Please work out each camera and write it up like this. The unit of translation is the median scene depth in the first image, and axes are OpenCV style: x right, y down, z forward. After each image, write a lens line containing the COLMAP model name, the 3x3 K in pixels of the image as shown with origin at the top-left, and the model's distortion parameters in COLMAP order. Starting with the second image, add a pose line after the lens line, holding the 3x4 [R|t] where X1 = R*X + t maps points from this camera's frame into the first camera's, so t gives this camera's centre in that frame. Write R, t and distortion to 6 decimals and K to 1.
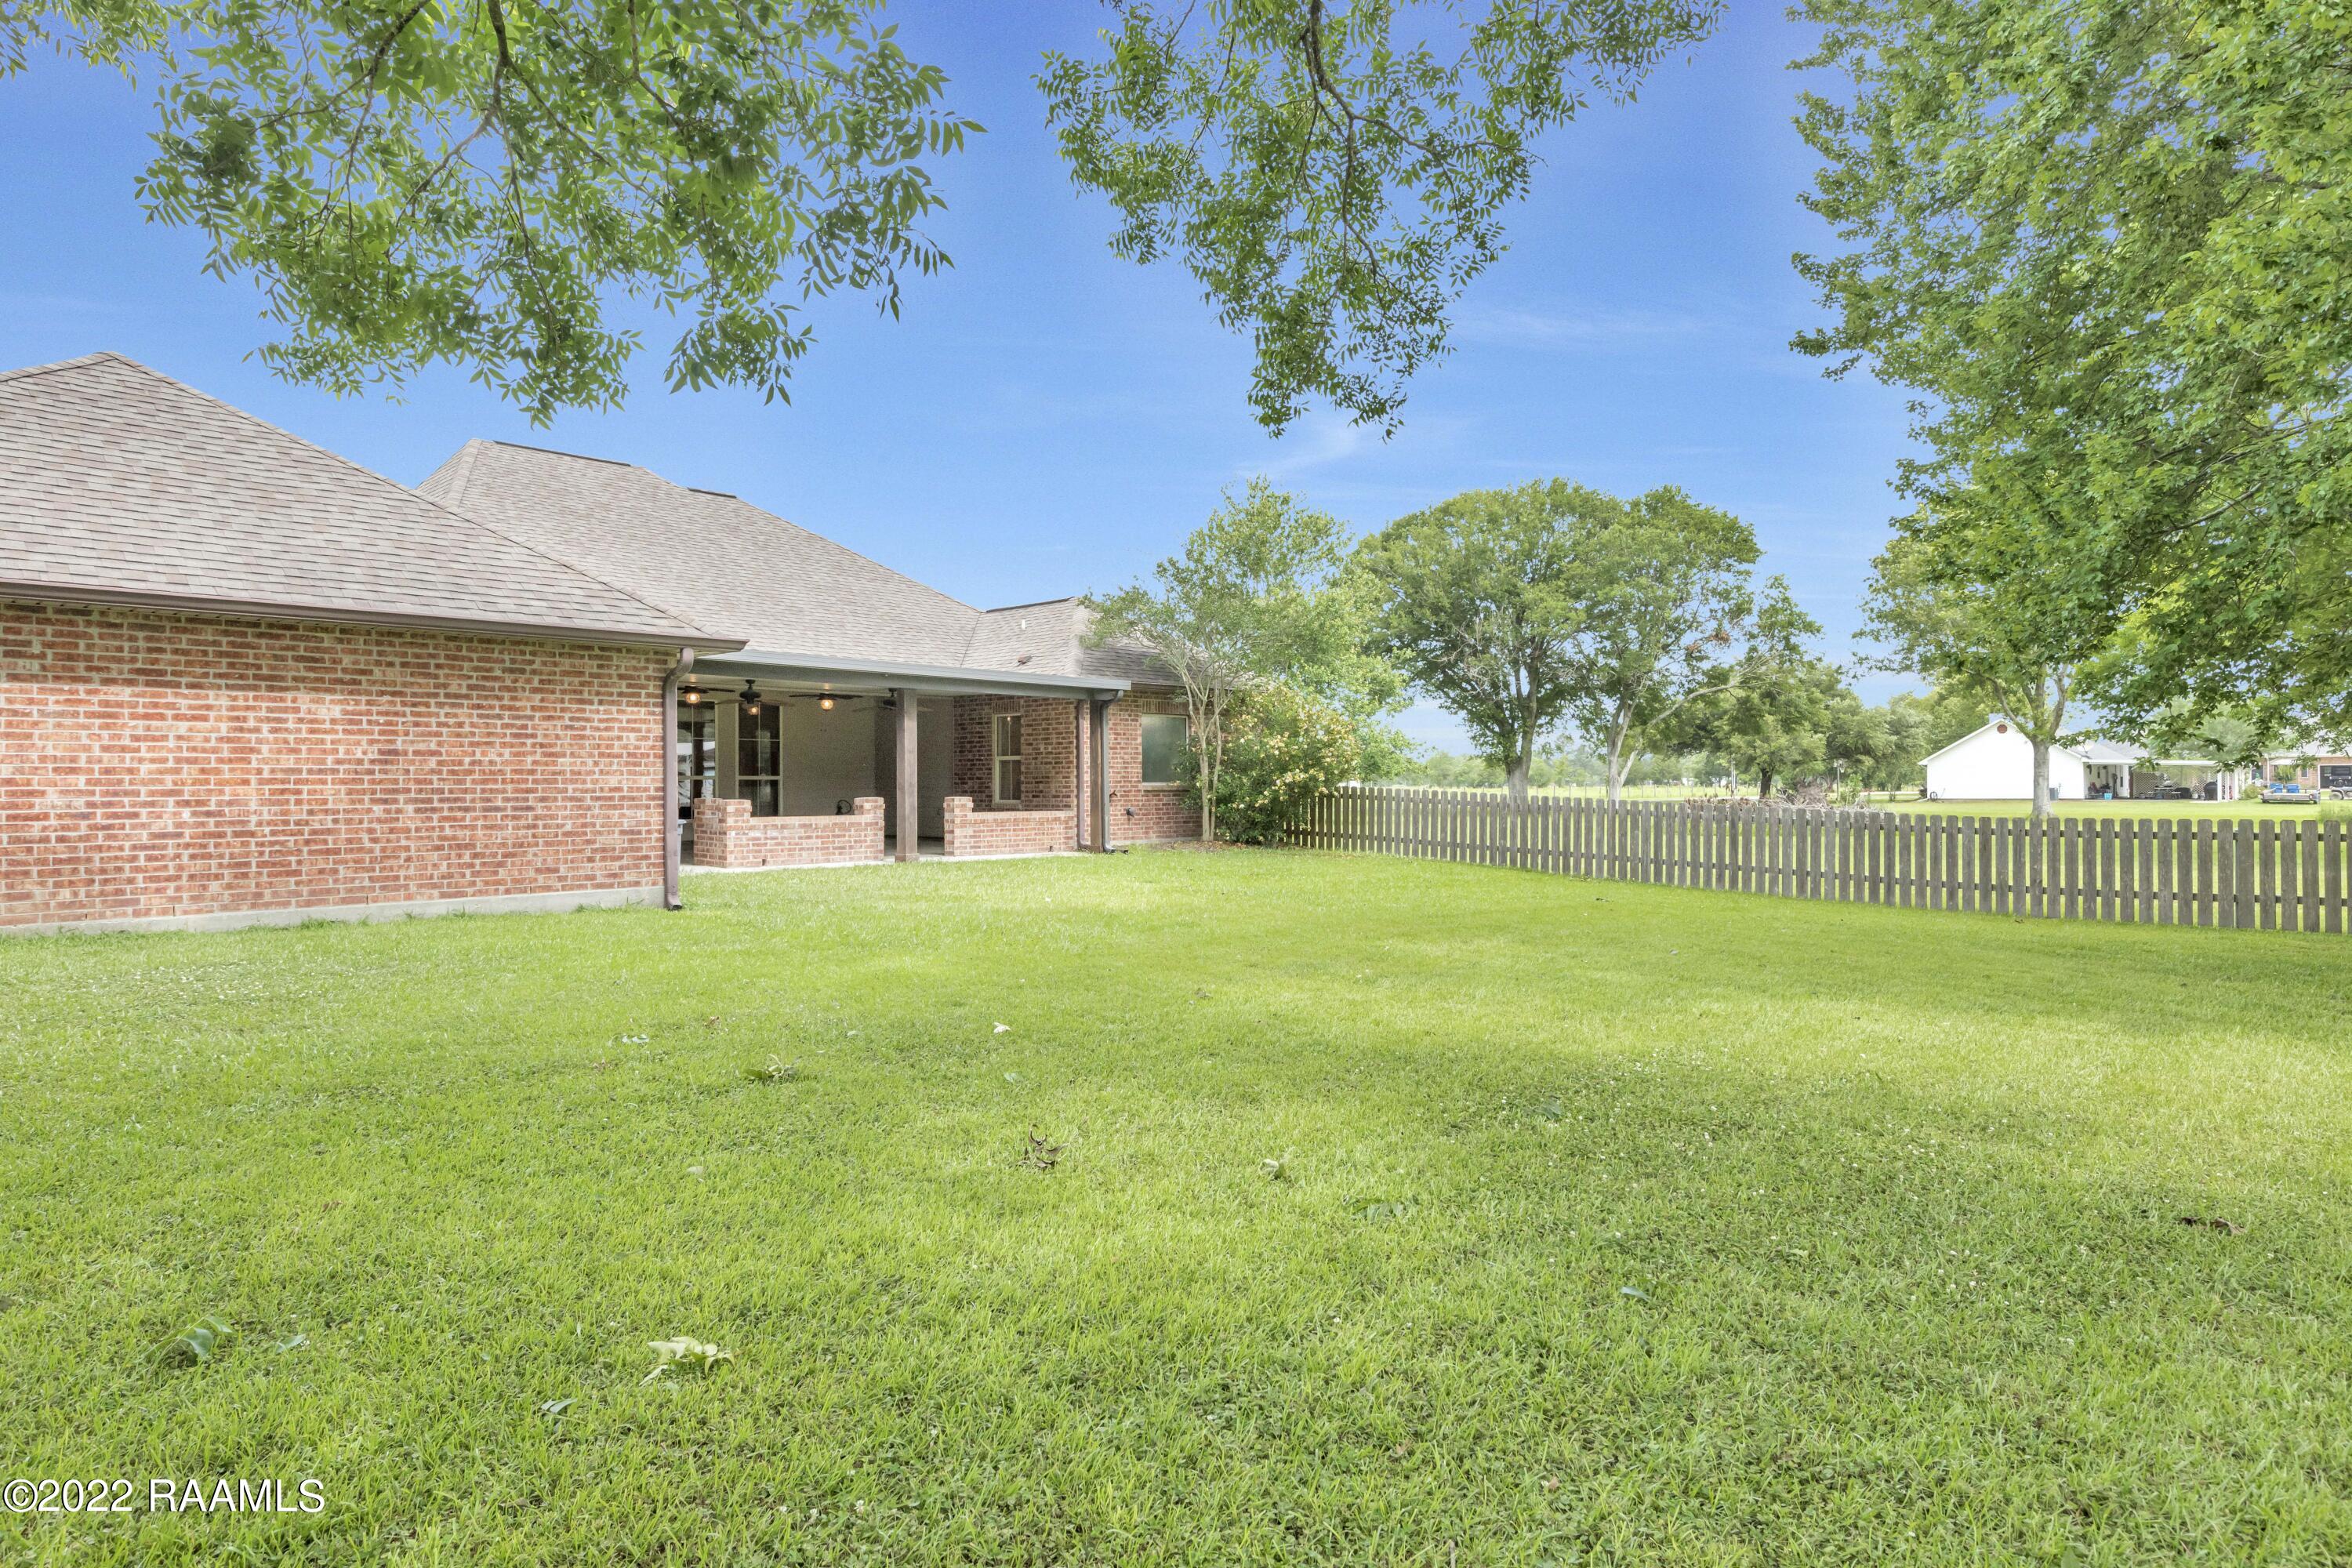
lens RADIAL K [[1335.3, 0, 1176.0], [0, 1335.3, 784.0], [0, 0, 1]] dist [-0.000638, -0.000416]
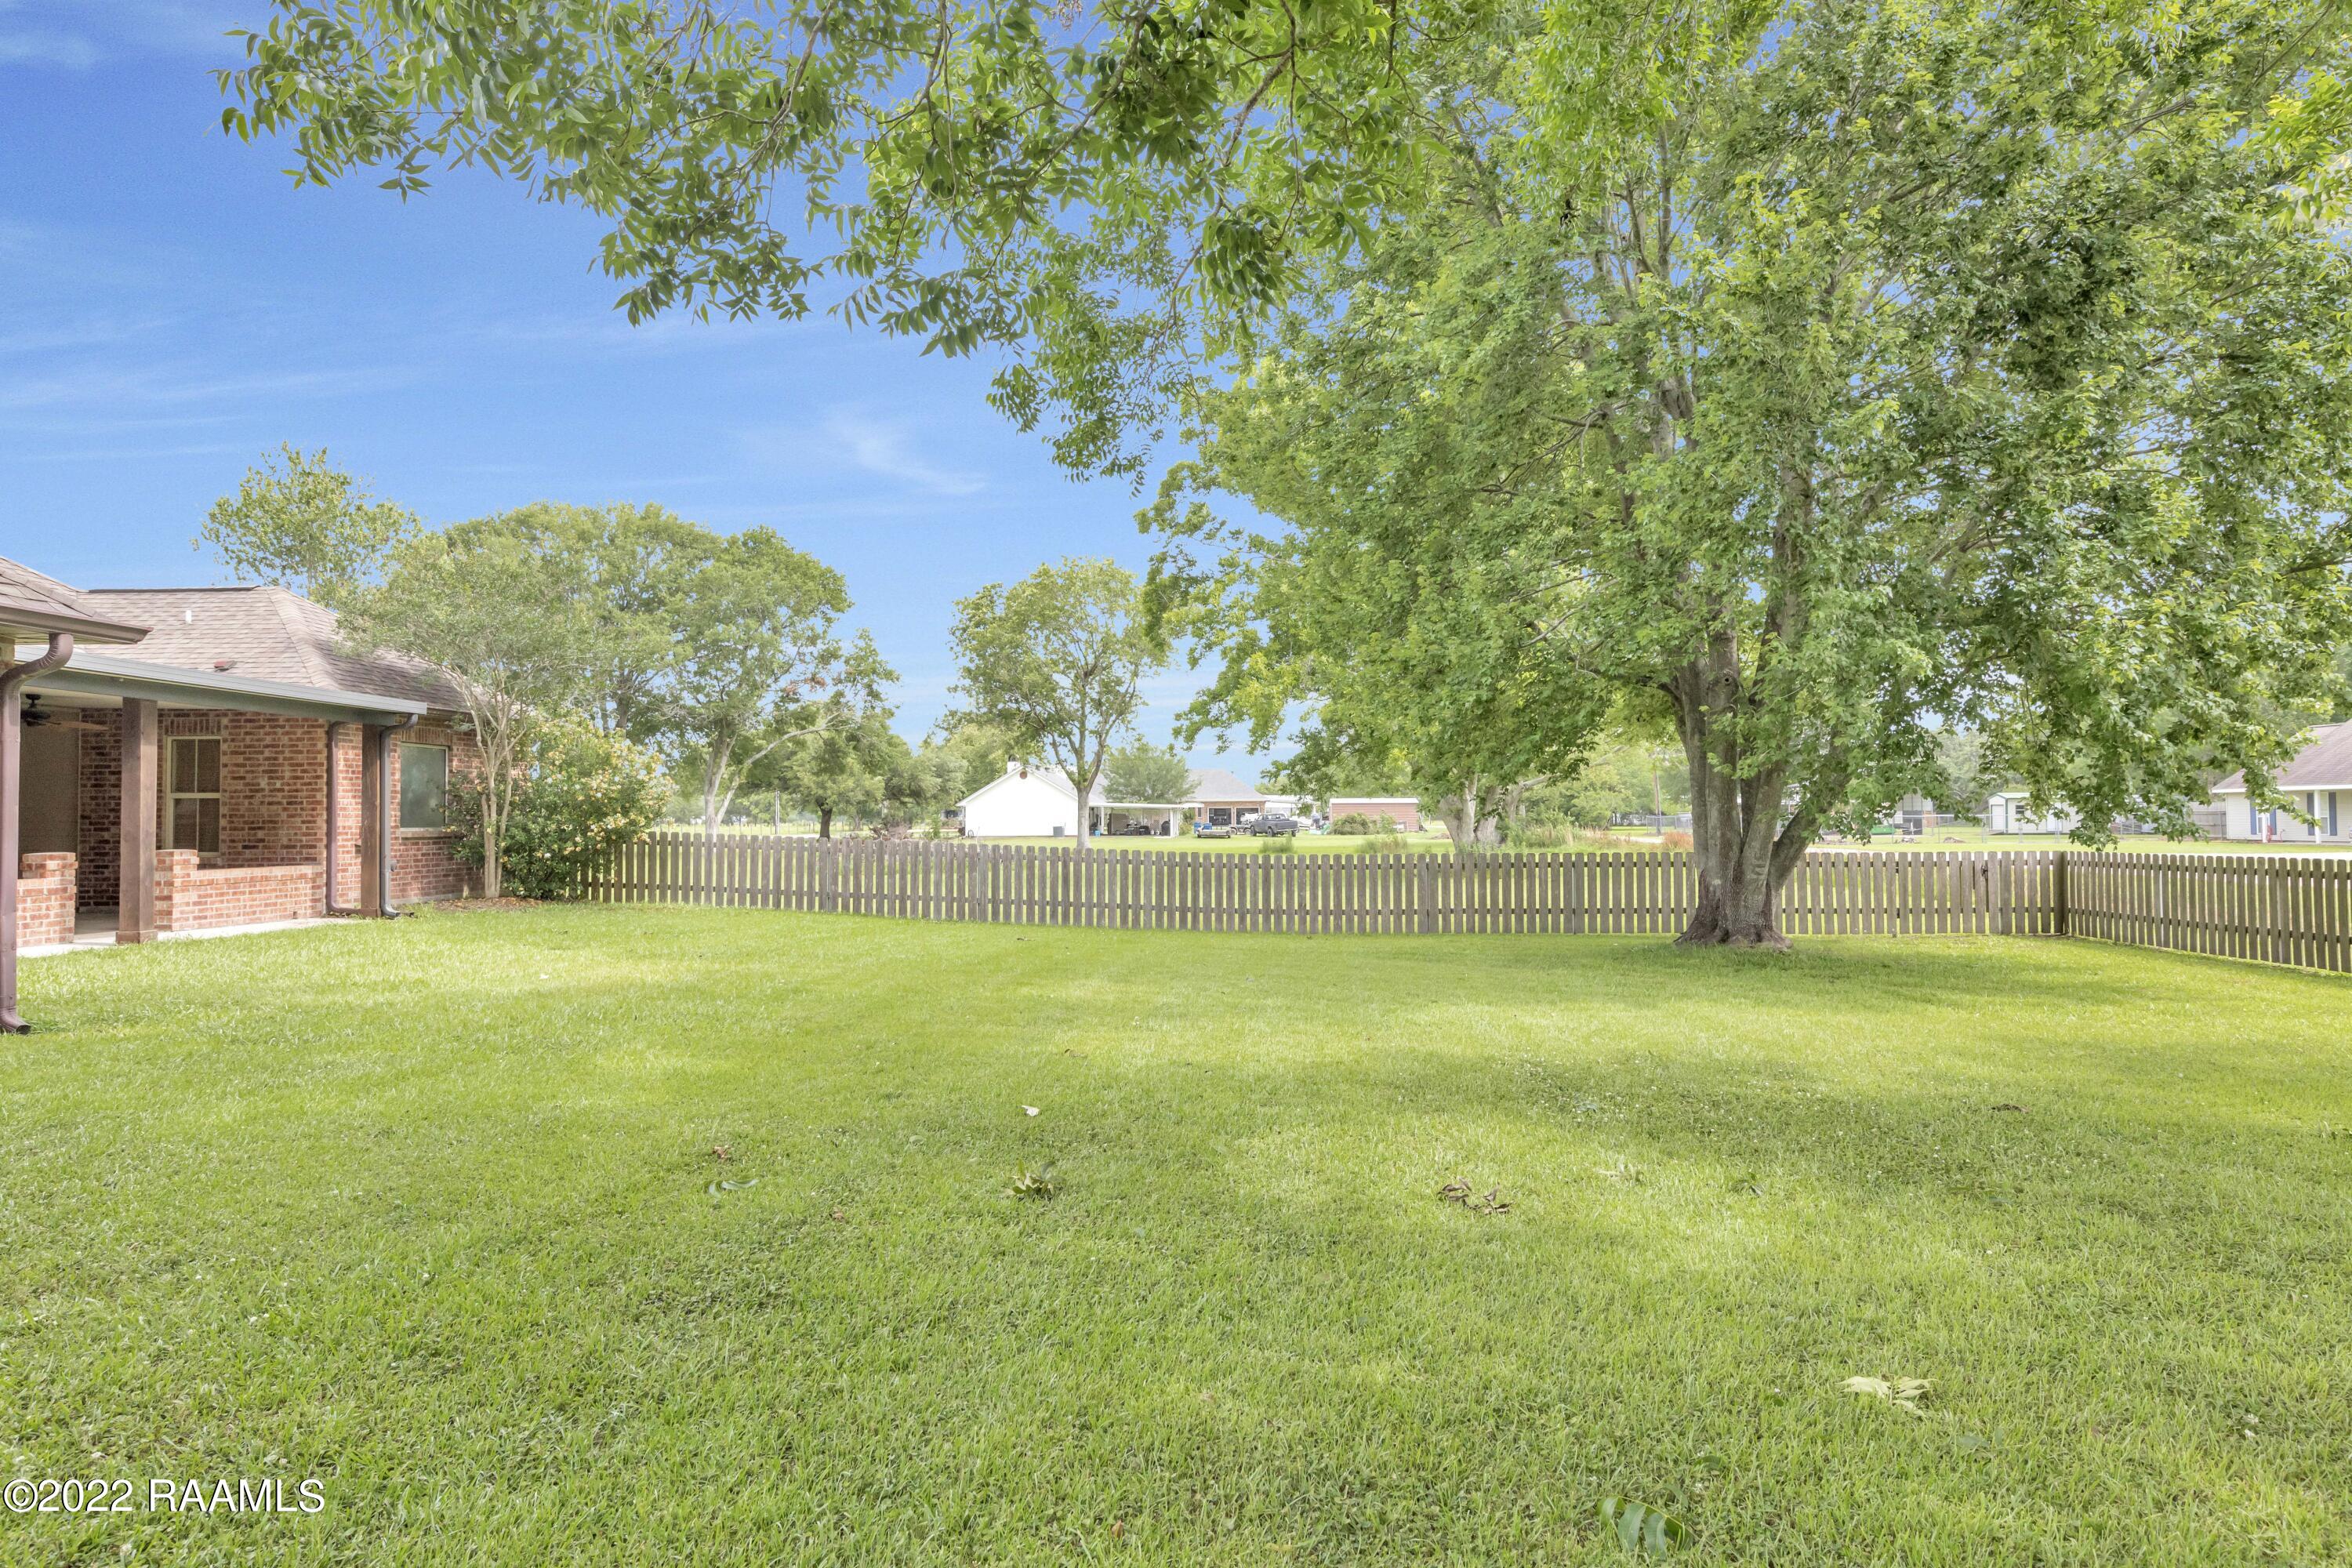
lens RADIAL K [[1363.6, 0, 1176.4], [0, 1363.6, 822.5], [0, 0, 1]] dist [-0.025895, -0.001636]
pose [[0.752500, -0.001505, 0.658590, -0.220881], [0.000851, 0.999999, 0.001314, -0.005368], [-0.658591, -0.000429, 0.752501, 0.079859]]
